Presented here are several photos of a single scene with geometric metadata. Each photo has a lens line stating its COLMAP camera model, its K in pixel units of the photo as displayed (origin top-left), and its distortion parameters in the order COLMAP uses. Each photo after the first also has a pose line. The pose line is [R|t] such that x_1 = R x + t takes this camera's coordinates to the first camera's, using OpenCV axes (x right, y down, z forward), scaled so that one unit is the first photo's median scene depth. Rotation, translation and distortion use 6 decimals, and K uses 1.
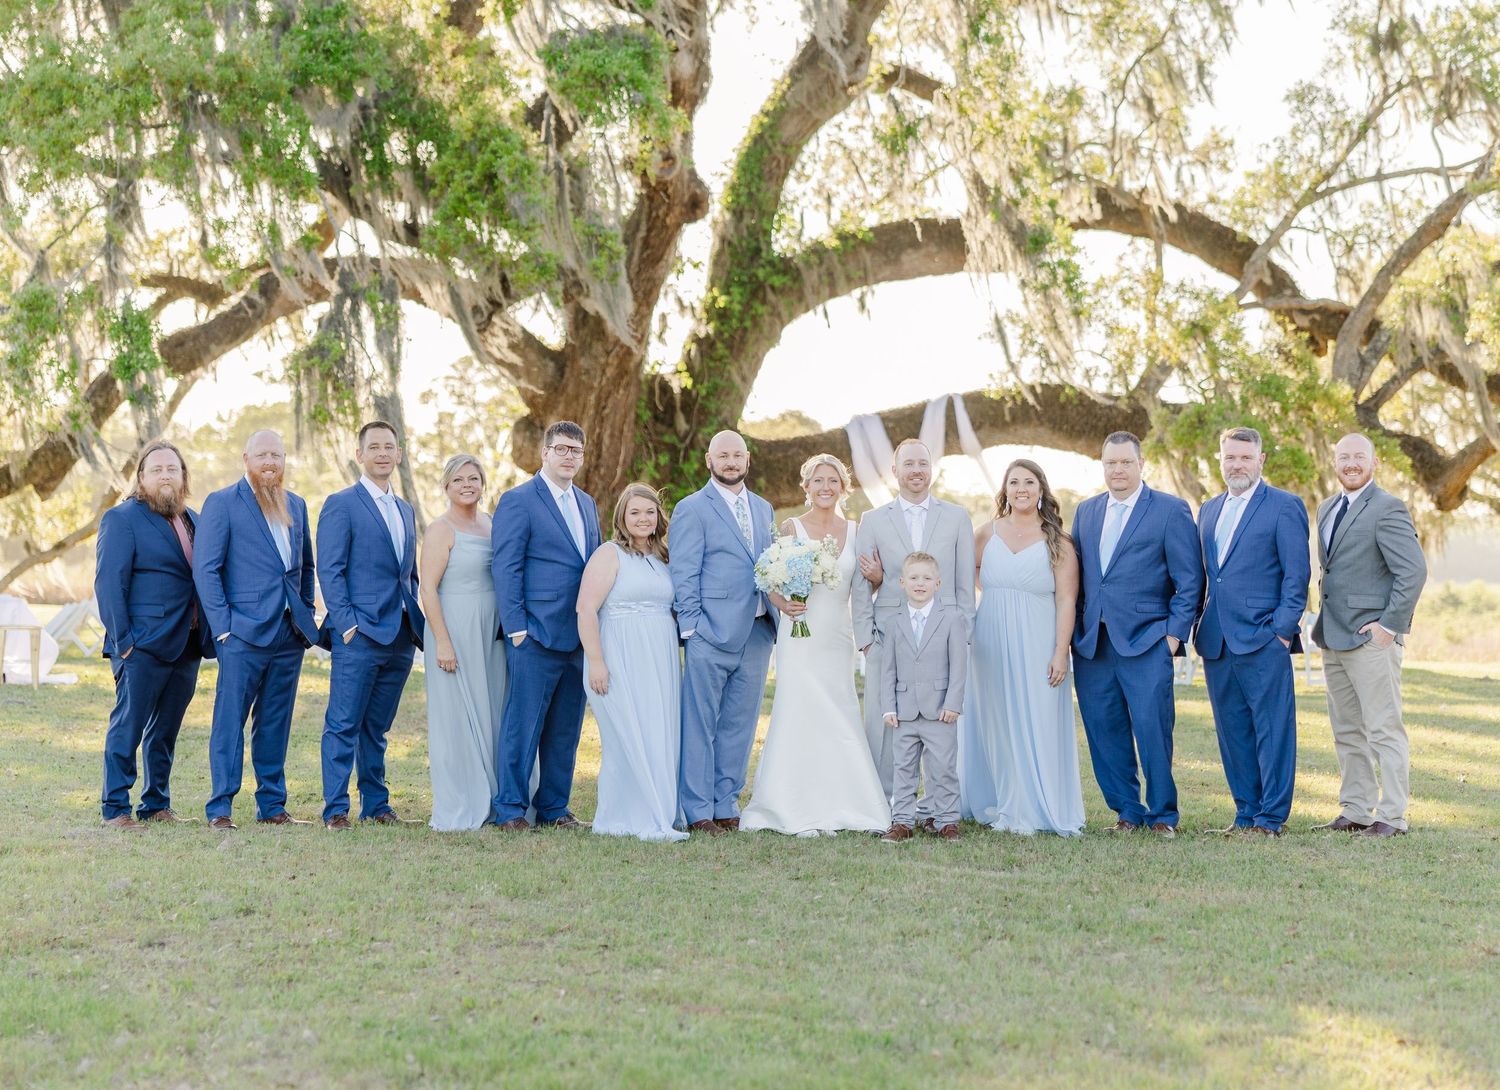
lens RADIAL K [[3003.8, 0, 815.1], [0, 3003.8, 542.1], [0, 0, 1]] dist [-0.034221, -0.048870]
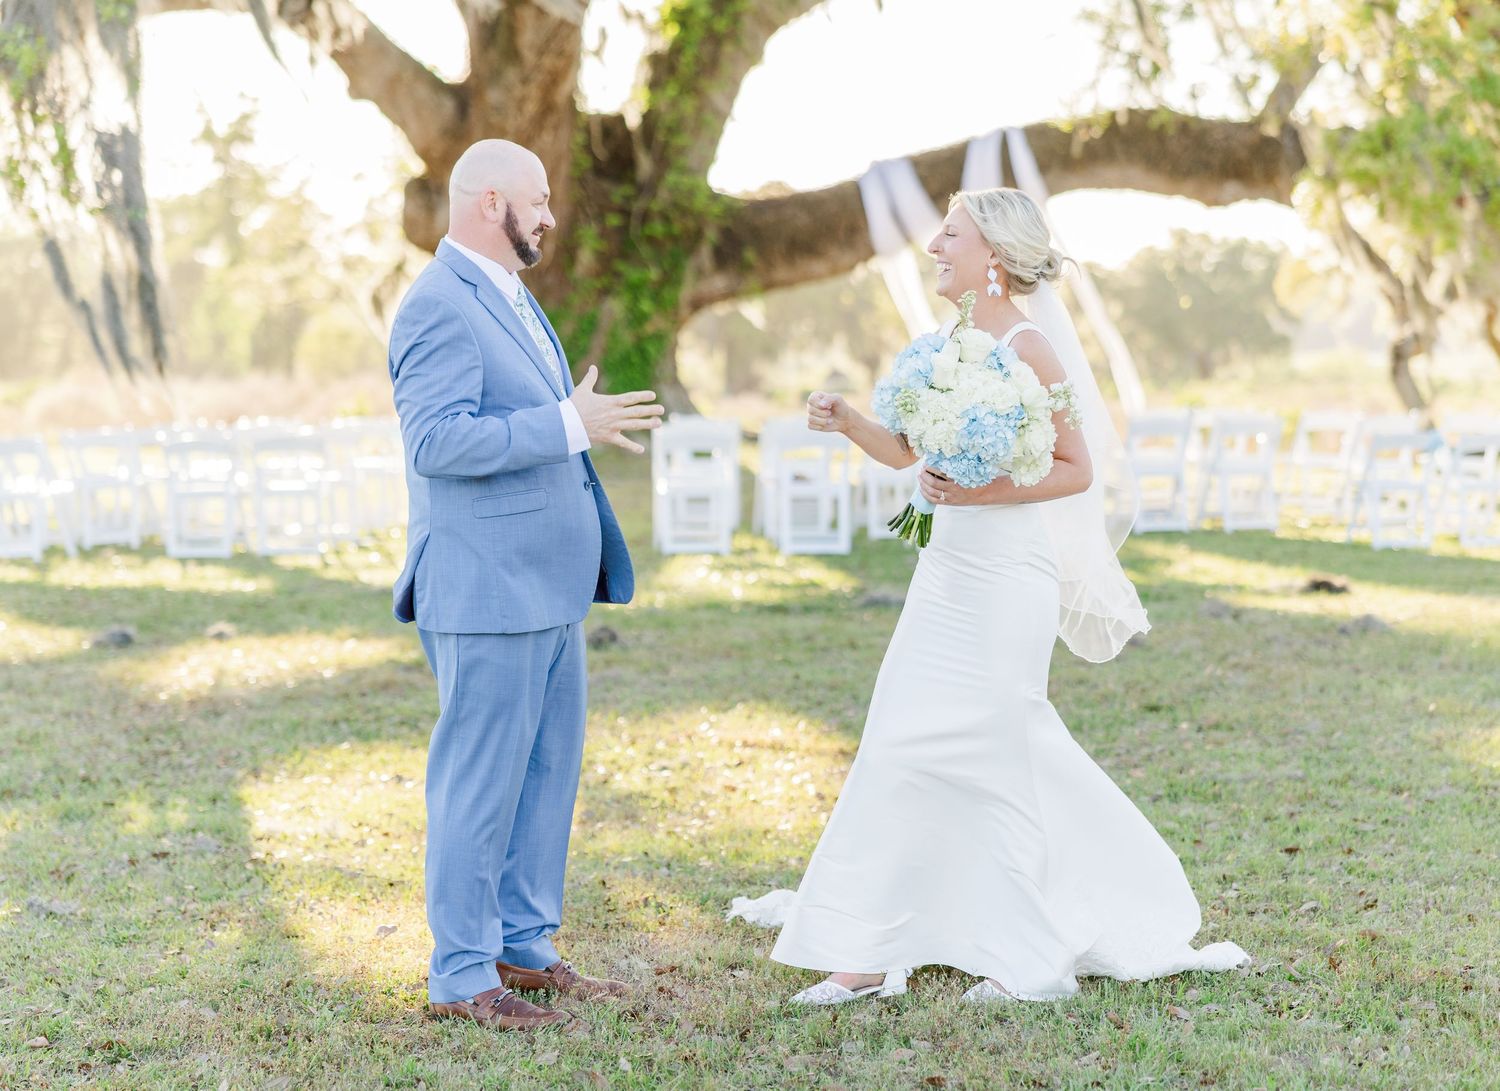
lens RADIAL K [[3103.1, 0, 745.3], [0, 3103.1, 545.3], [0, 0, 1]] dist [-0.087726, -0.272173]
pose [[0.999349, -0.031039, -0.018411, -0.006618], [0.032255, 0.997033, 0.069889, -0.002659], [0.016188, -0.070437, 0.997385, 0.252743]]
